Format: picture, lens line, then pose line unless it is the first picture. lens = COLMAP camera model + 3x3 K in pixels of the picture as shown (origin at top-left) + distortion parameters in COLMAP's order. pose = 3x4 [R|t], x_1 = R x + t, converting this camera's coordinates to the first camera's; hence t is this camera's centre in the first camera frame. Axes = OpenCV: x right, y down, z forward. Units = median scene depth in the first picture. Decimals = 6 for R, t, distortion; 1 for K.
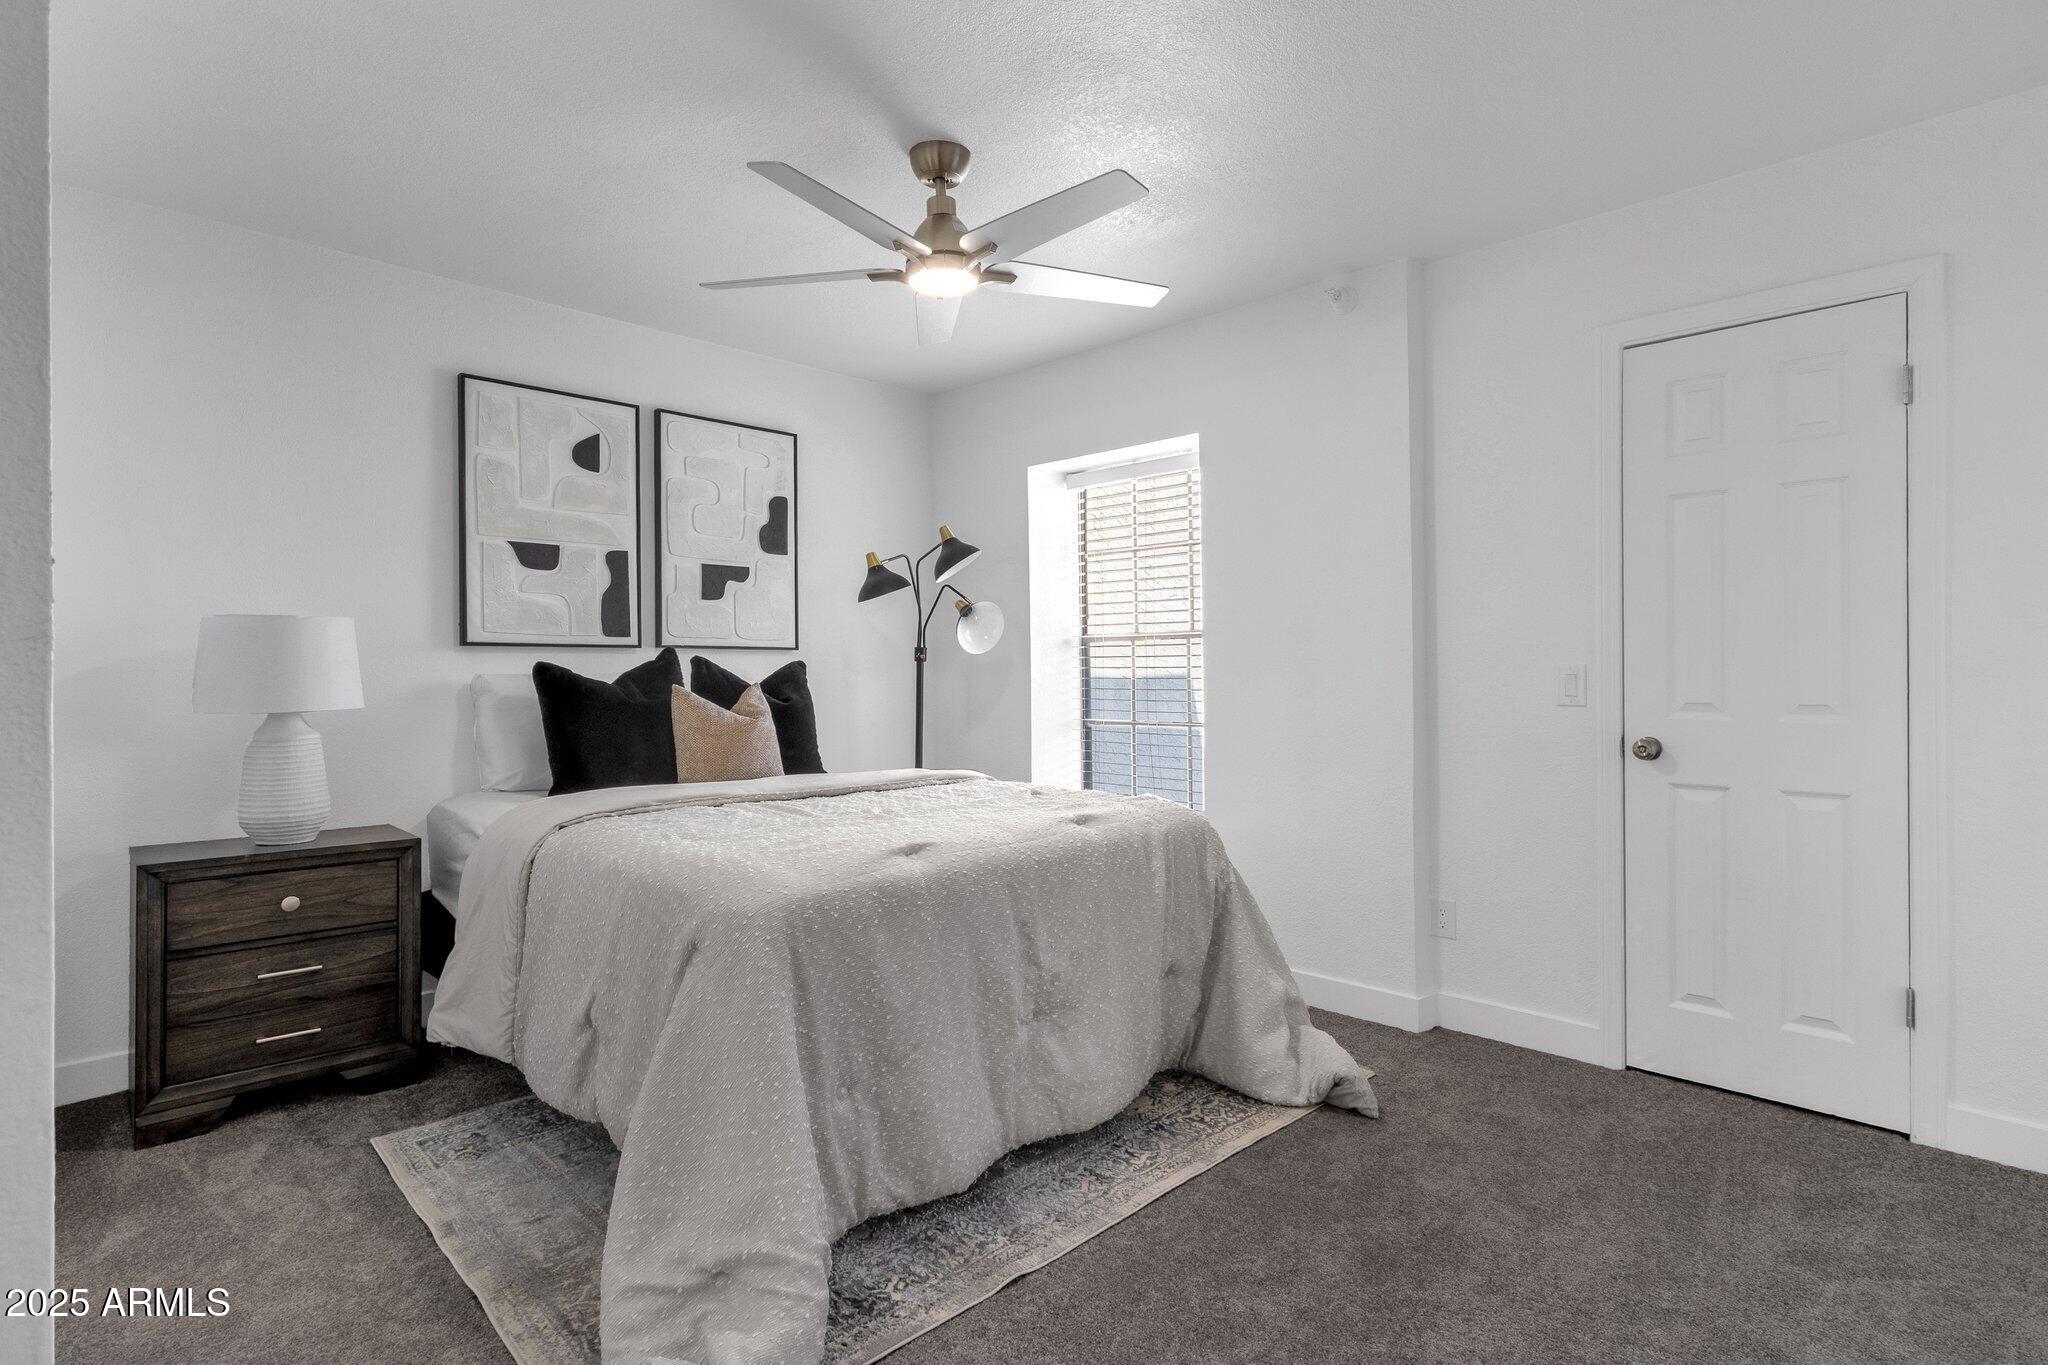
lens RADIAL K [[1029.2, 0, 1025.1], [0, 1029.2, 675.7], [0, 0, 1]] dist [-0.025584, 0.000008]
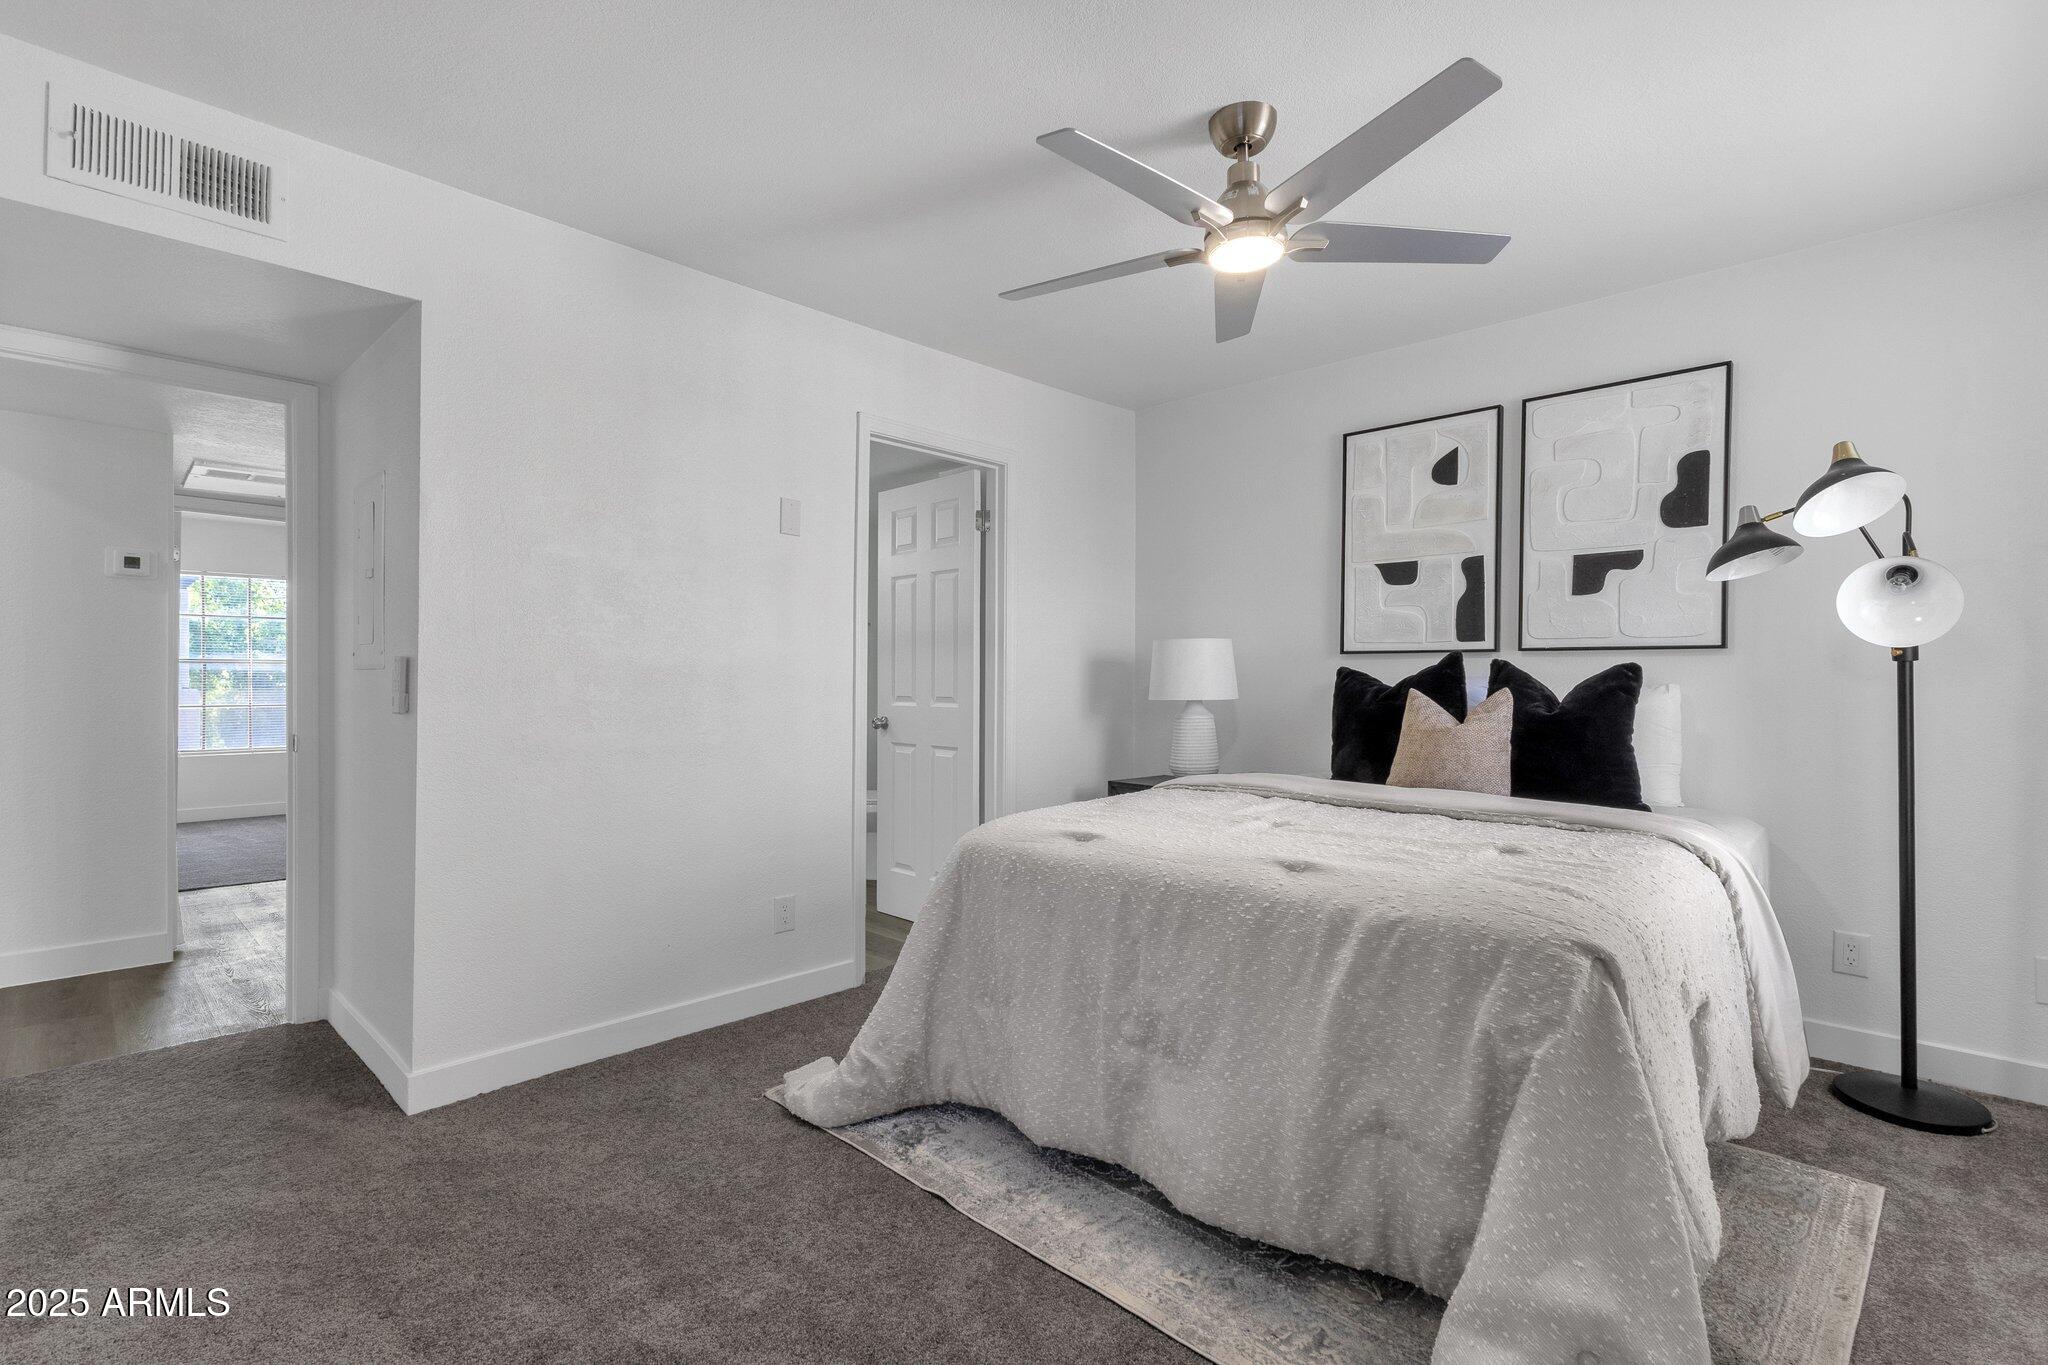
lens RADIAL K [[950.7, 0, 1024.0], [0, 950.7, 682.5], [0, 0, 1]] dist [0.004548, 0.000854]
pose [[0.002841, 0.011932, -0.999925, 0.553199], [-0.005892, 0.999912, 0.011915, -0.005993], [0.999979, 0.005858, 0.002911, 0.558967]]
